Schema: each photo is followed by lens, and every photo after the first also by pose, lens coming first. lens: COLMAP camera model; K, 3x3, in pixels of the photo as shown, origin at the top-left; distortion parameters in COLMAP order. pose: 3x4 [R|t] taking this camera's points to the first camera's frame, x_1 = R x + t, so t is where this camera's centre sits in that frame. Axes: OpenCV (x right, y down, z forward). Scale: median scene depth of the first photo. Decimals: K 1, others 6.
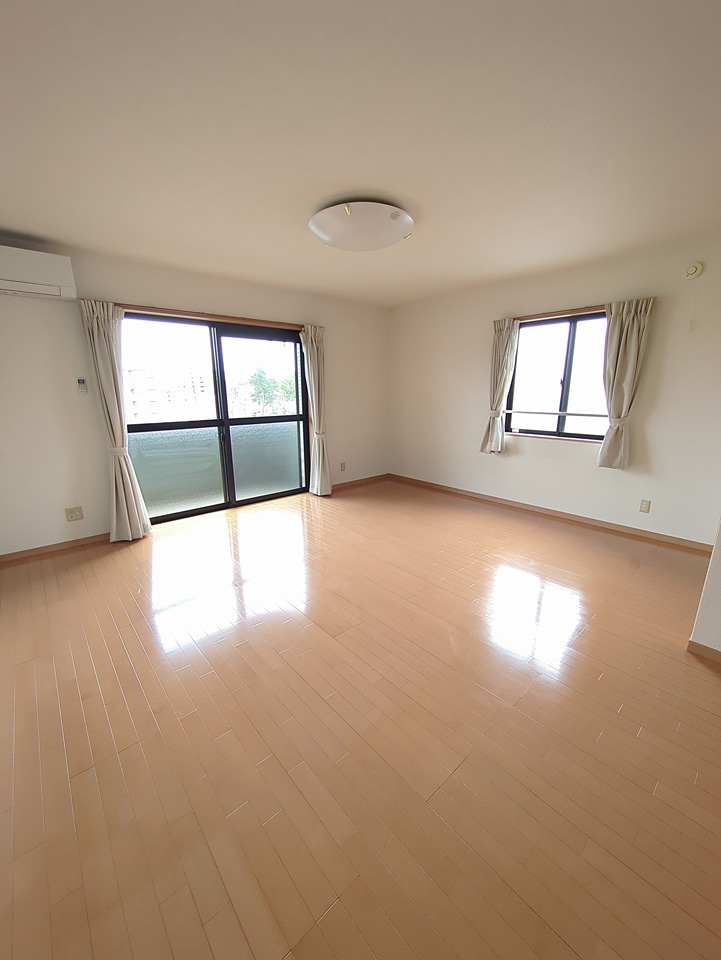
lens RADIAL K [[373.1, 0, 360.5], [0, 373.1, 480.0], [0, 0, 1]] dist [-0.000914, -0.000042]
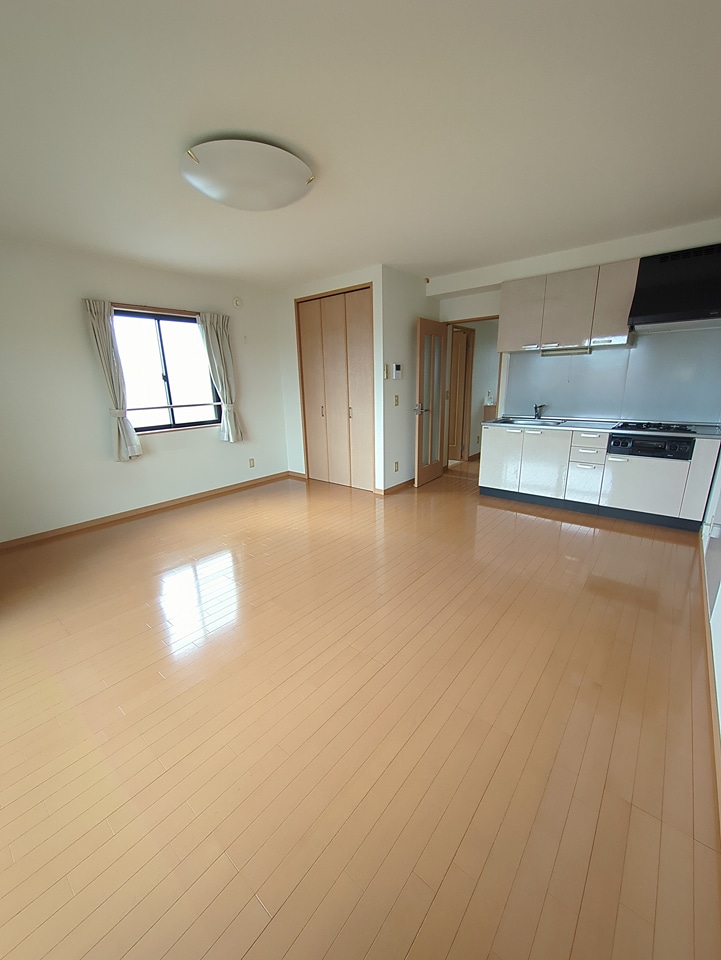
lens RADIAL K [[373.1, 0, 360.5], [0, 373.1, 480.0], [0, 0, 1]] dist [-0.000914, -0.000042]
pose [[-0.134827, -0.256009, 0.957226, -0.586943], [0.261046, 0.922742, 0.283555, -0.141751], [-0.955864, 0.288110, -0.057581, 0.590821]]
